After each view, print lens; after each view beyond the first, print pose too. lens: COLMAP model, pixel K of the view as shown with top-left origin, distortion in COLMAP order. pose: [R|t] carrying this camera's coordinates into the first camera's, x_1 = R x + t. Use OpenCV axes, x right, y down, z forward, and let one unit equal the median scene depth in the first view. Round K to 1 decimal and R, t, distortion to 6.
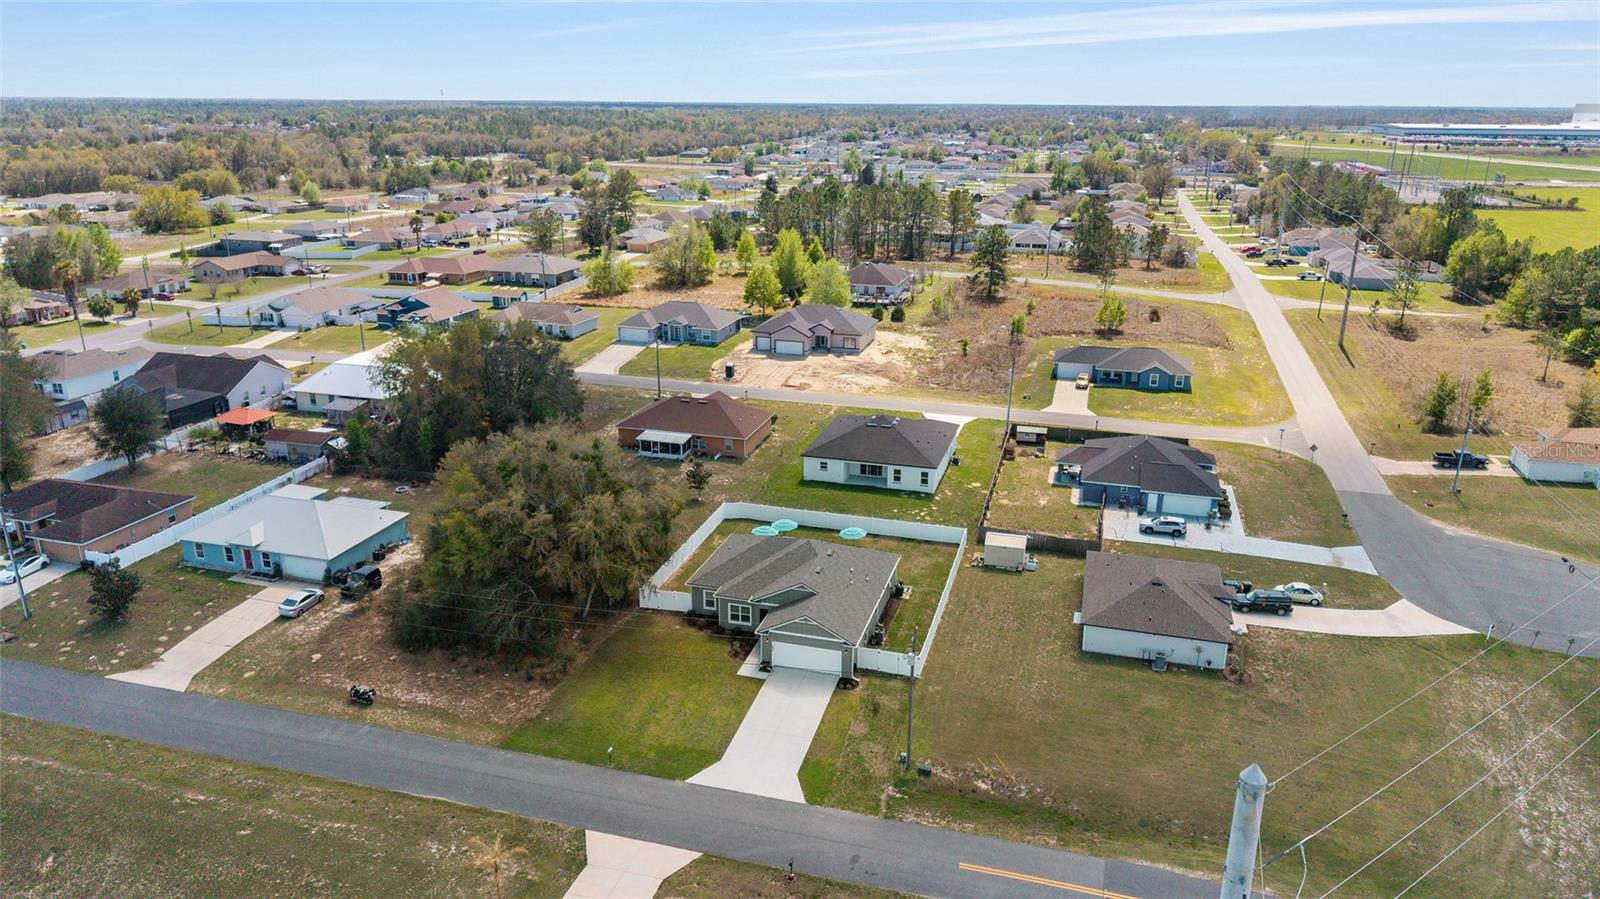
lens RADIAL K [[1070.4, 0, 801.4], [0, 1070.4, 457.8], [0, 0, 1]] dist [0.031754, -0.035919]
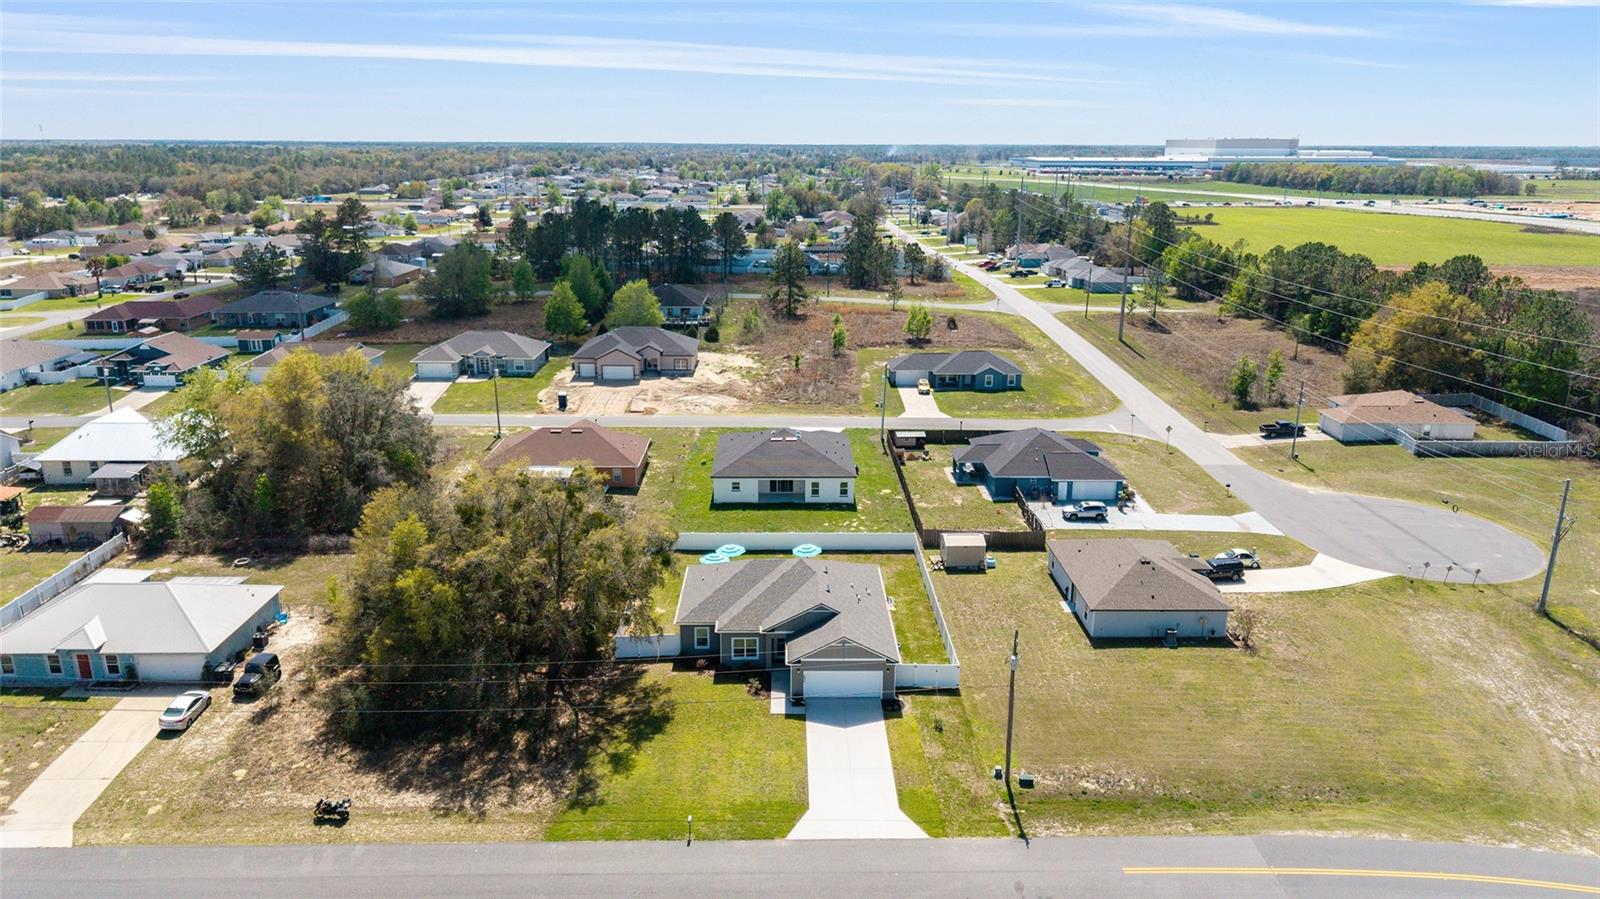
lens RADIAL K [[1070.4, 0, 802.5], [0, 1070.4, 445.3], [0, 0, 1]] dist [0.031754, -0.035919]
pose [[0.956085, -0.081523, 0.281524, -0.163342], [0.093806, 0.995126, -0.030406, 0.005128], [-0.277674, 0.055479, 0.959072, 0.071694]]
